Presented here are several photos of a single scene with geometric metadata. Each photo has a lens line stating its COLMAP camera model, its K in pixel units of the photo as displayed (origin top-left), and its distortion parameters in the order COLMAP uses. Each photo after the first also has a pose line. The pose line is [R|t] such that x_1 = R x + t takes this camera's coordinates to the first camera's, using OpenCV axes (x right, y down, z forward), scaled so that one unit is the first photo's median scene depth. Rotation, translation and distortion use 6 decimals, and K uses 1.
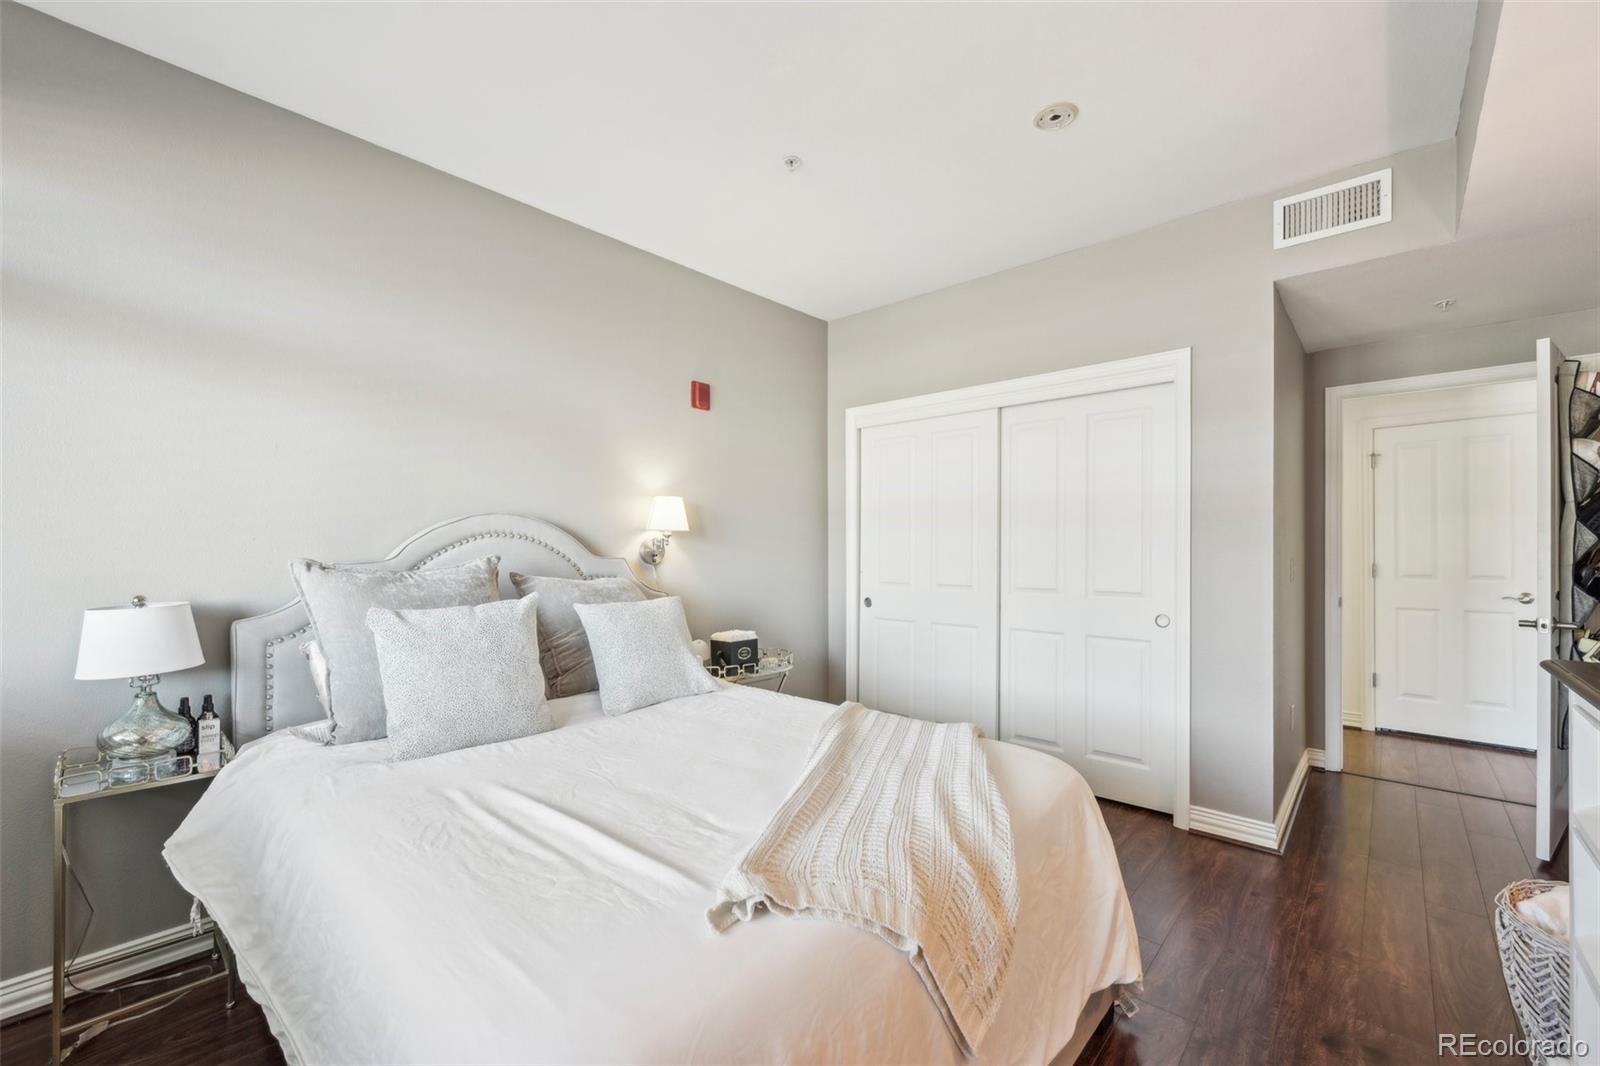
lens RADIAL K [[660.4, 0, 800.0], [0, 660.4, 533.0], [0, 0, 1]] dist [0.000865, 0.000100]
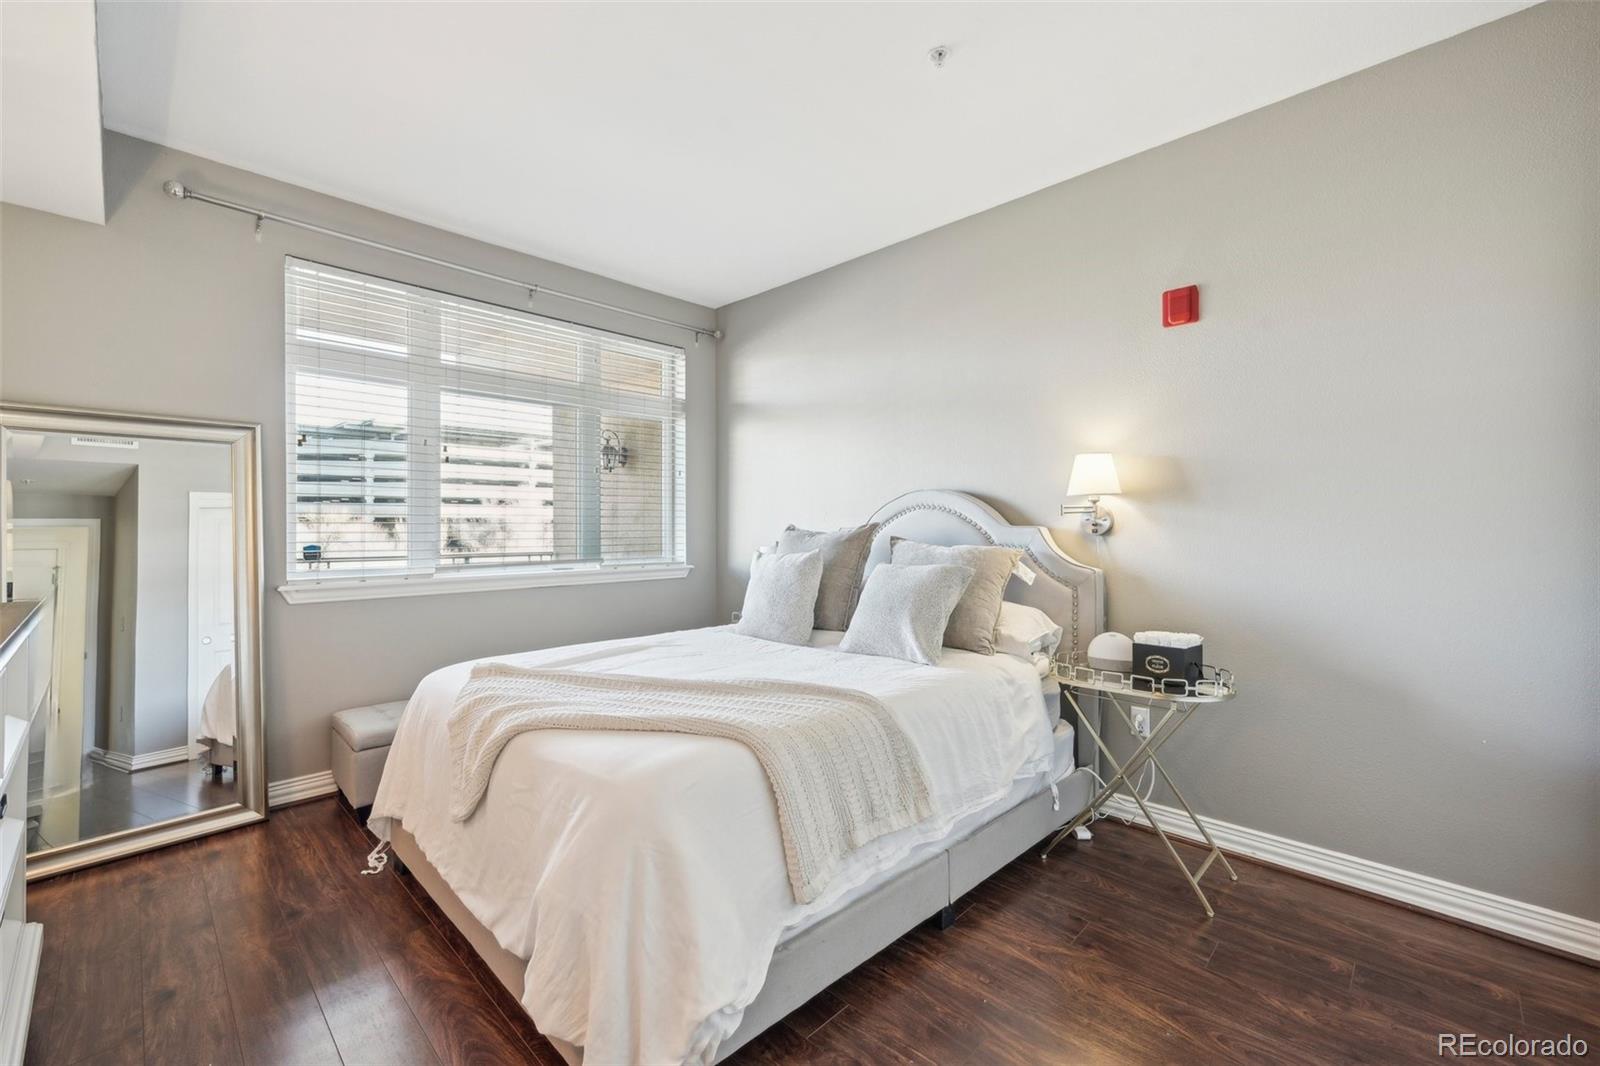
lens RADIAL K [[660.4, 0, 800.0], [0, 660.4, 533.0], [0, 0, 1]] dist [0.000865, 0.000100]
pose [[-0.034810, 0.013737, -0.999300, 0.726913], [0.024458, 0.999618, 0.012890, 0.026317], [0.999095, -0.023993, -0.035133, 0.733829]]
